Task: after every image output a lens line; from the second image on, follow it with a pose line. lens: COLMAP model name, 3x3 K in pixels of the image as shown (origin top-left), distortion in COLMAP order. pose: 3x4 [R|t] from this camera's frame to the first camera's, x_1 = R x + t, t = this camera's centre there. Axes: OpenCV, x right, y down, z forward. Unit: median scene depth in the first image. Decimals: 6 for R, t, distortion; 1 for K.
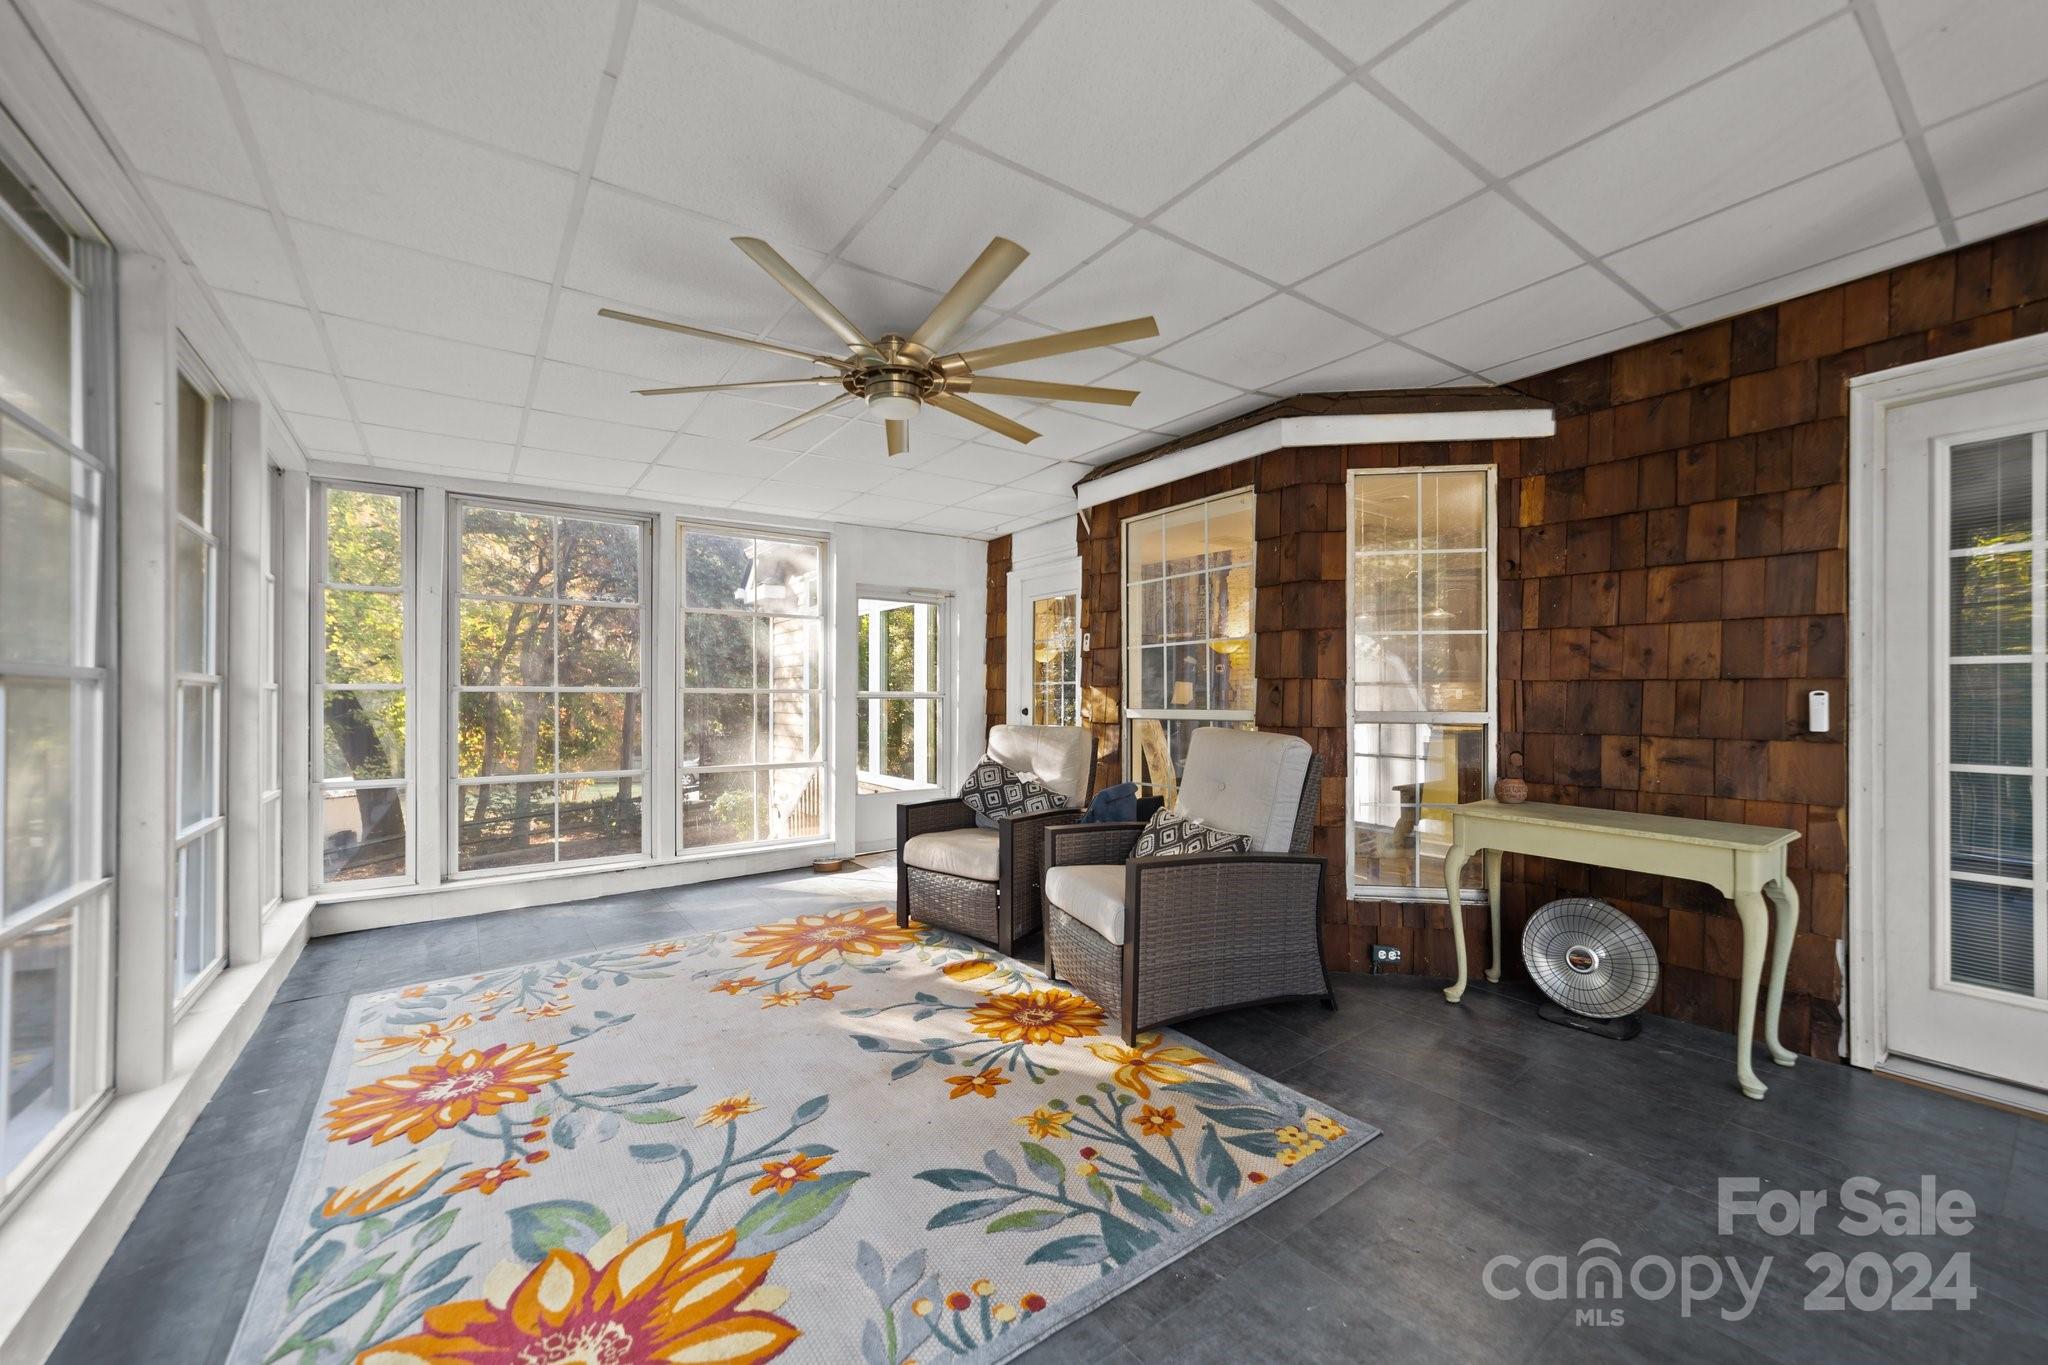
lens RADIAL K [[787.3, 0, 1021.0], [0, 787.3, 687.0], [0, 0, 1]] dist [-0.020668, 0.009133]
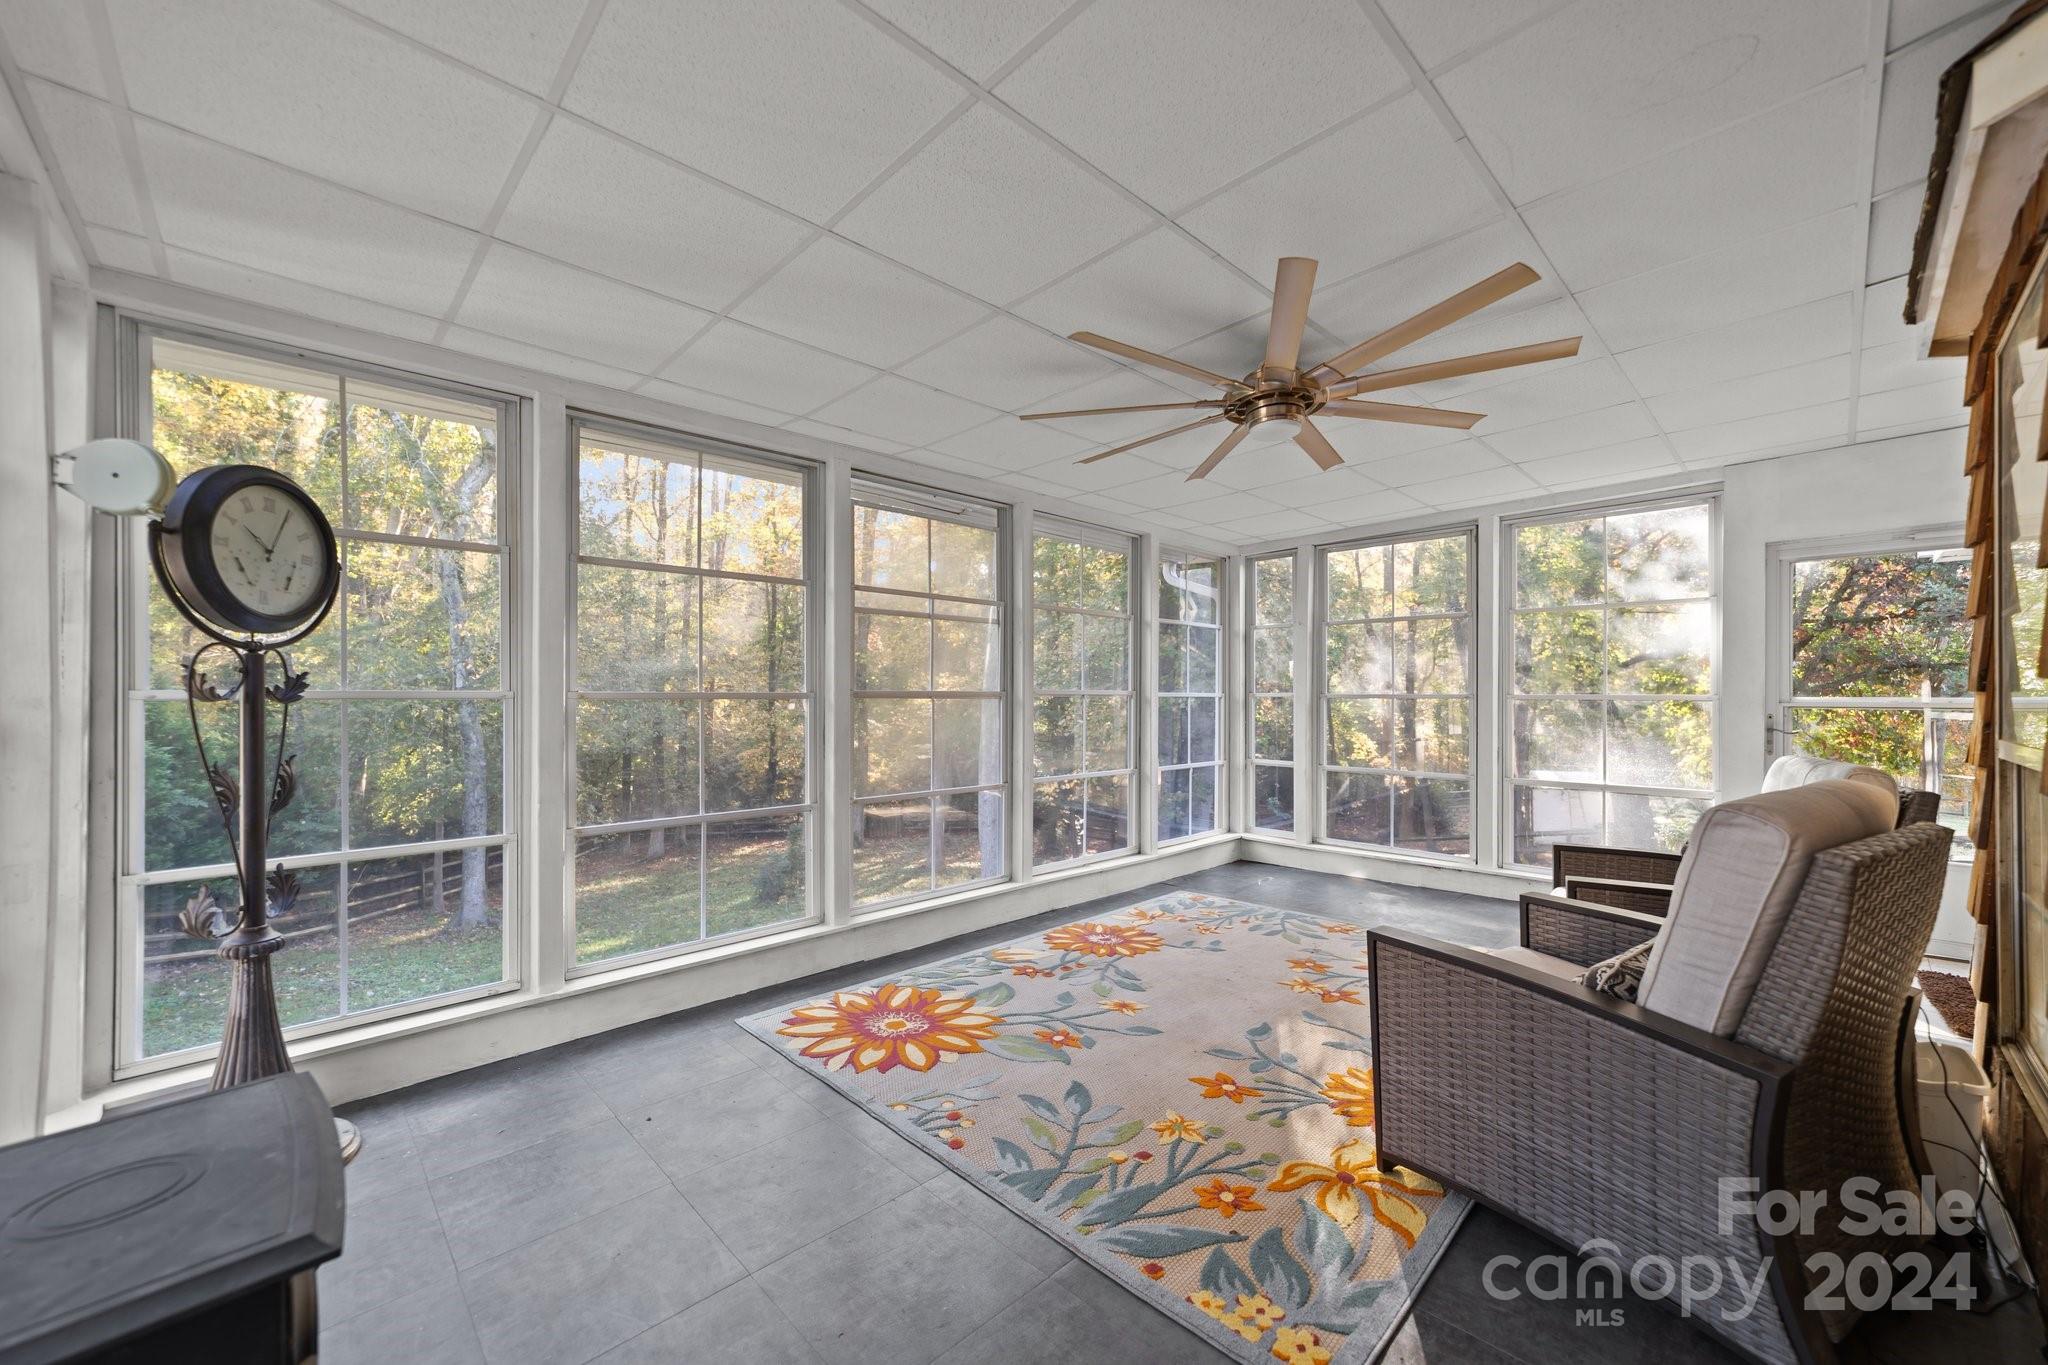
lens RADIAL K [[787.3, 0, 1021.0], [0, 787.3, 687.0], [0, 0, 1]] dist [-0.020668, 0.009133]
pose [[0.147453, -0.010164, -0.989017, 0.918544], [0.010395, 0.999908, -0.008726, -0.012548], [0.989014, -0.008995, 0.147545, 0.586171]]
